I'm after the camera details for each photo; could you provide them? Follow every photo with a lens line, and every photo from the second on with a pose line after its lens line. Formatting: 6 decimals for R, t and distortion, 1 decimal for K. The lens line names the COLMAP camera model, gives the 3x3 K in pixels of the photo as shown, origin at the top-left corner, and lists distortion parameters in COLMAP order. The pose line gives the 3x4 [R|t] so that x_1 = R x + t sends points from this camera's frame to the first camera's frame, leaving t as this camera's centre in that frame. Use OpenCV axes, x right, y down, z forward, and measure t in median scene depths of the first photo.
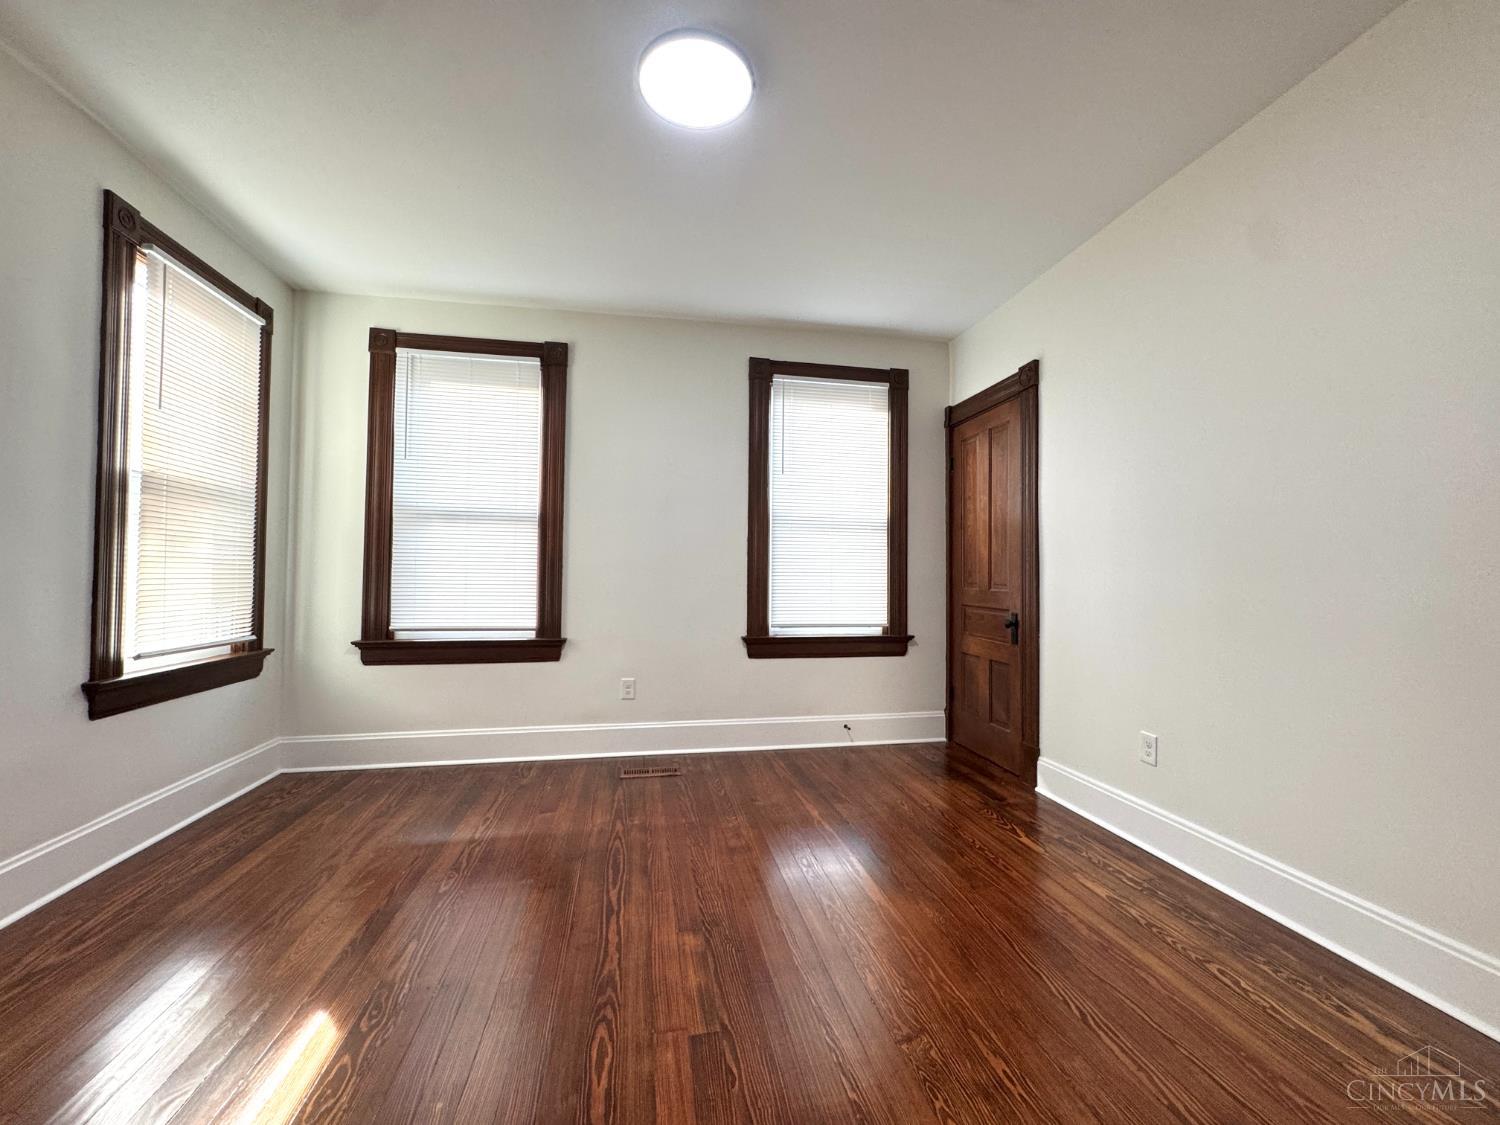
lens RADIAL K [[600.5, 0, 750.0], [0, 600.5, 562.5], [0, 0, 1]] dist [-0.003382, 0.000014]
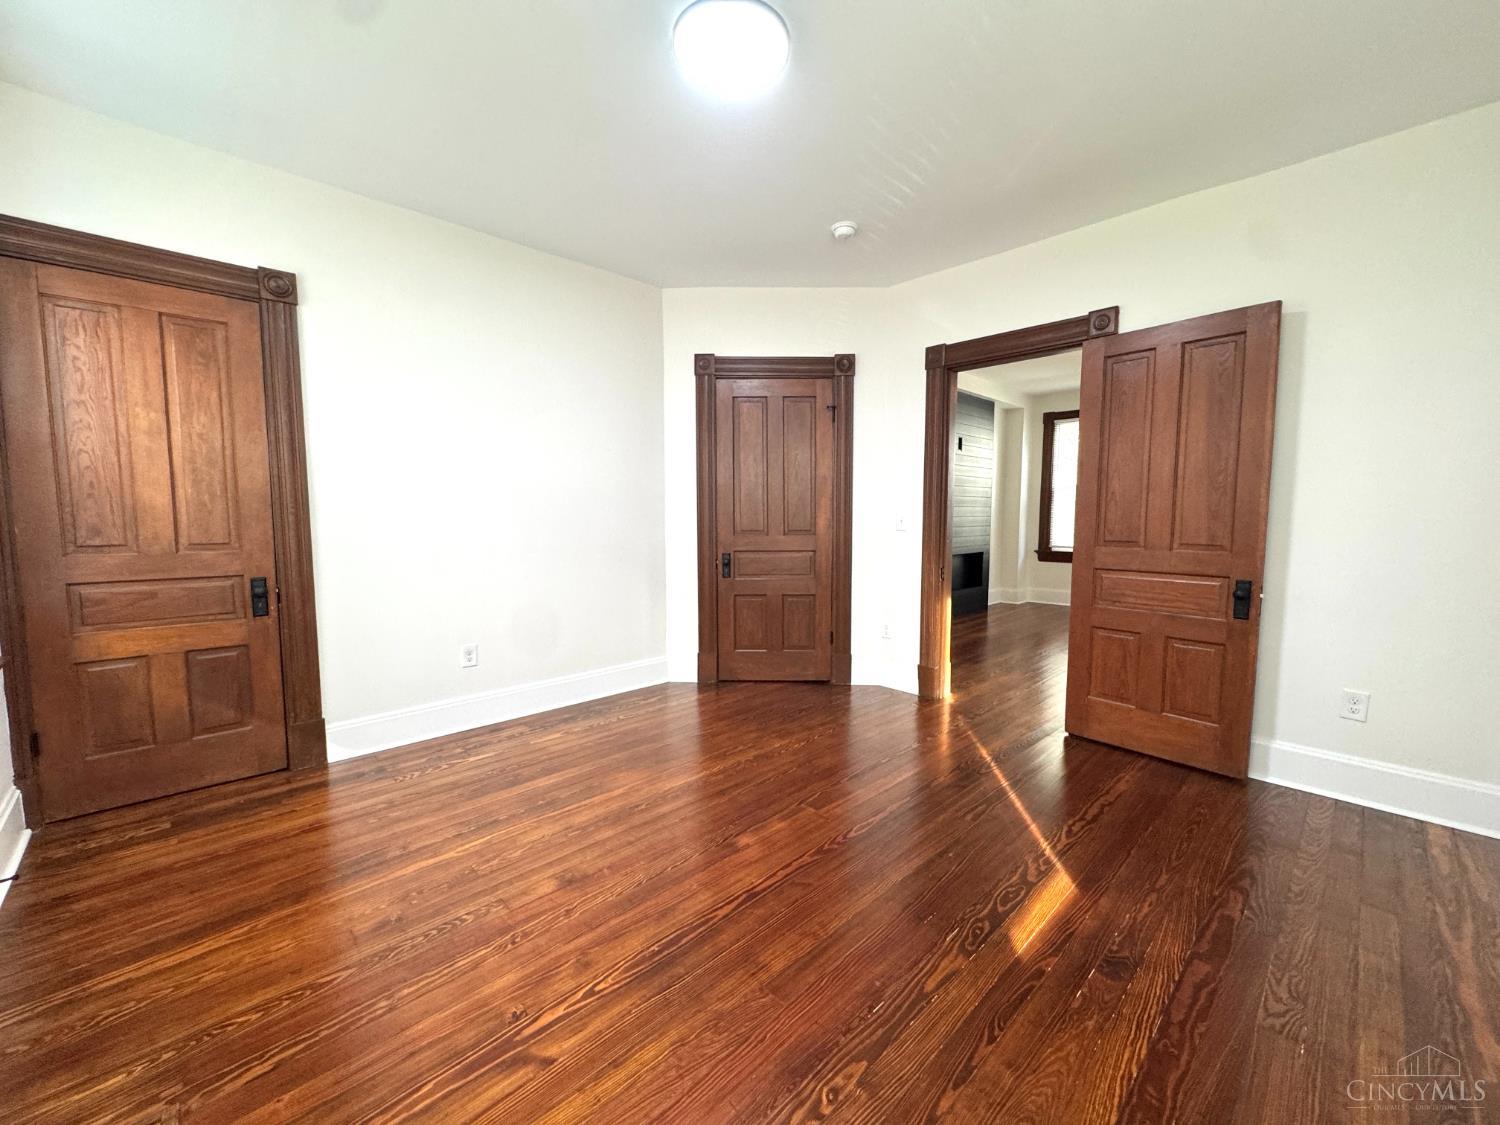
lens RADIAL K [[600.5, 0, 750.0], [0, 600.5, 562.5], [0, 0, 1]] dist [-0.003382, 0.000014]
pose [[-0.545011, -0.079579, 0.834643, -0.786305], [-0.021644, 0.996489, 0.080877, -0.020682], [-0.838149, 0.026014, -0.544820, 1.201736]]
